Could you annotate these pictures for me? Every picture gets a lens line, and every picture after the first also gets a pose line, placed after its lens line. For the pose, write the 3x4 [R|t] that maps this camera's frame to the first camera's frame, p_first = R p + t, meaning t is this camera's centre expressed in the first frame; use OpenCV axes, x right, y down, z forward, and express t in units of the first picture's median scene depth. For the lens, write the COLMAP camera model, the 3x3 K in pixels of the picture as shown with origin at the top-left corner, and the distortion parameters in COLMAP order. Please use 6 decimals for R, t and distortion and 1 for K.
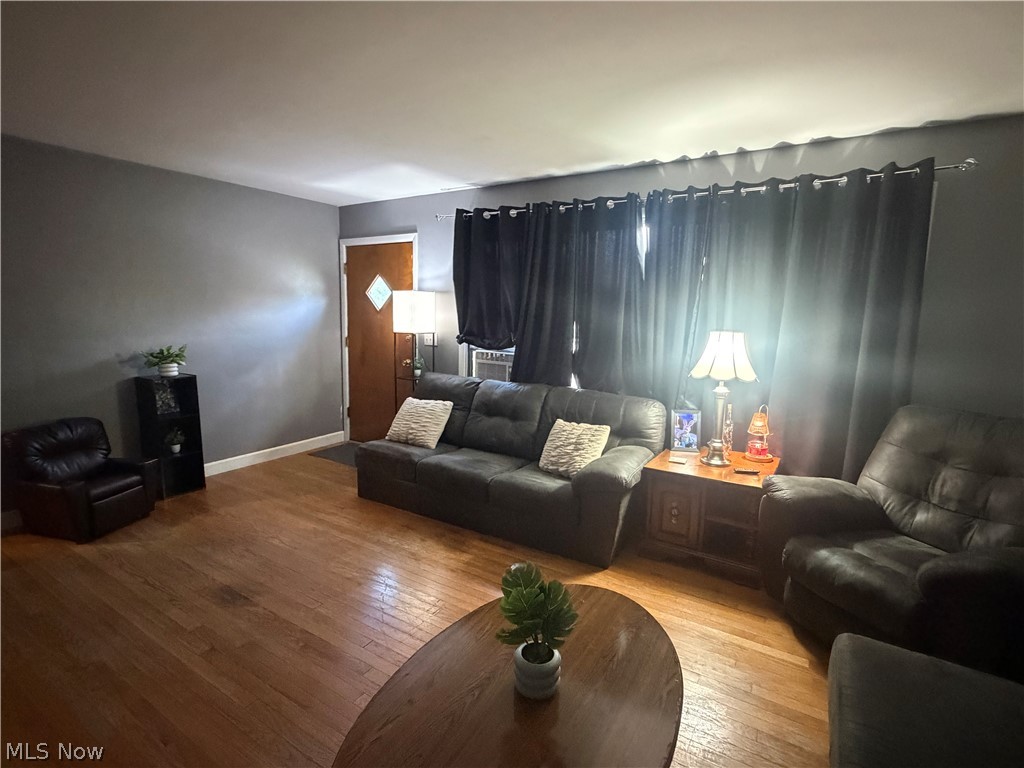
lens RADIAL K [[503.6, 0, 509.7], [0, 503.6, 382.4], [0, 0, 1]] dist [0.011635, -0.004220]
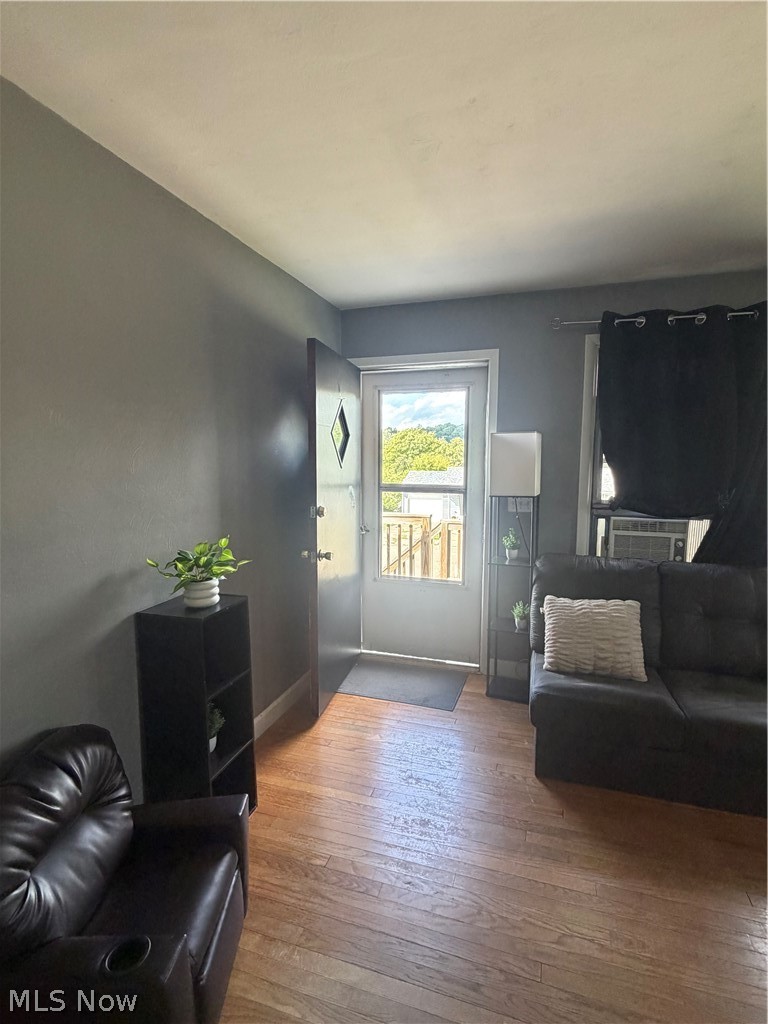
lens RADIAL K [[503.6, 0, 381.6], [0, 503.6, 509.2], [0, 0, 1]] dist [0.011635, -0.004220]
pose [[0.969510, -0.047854, 0.240335, -0.588174], [0.051262, 0.998654, -0.007948, -0.092089], [-0.239631, 0.020026, 0.970658, 0.436017]]
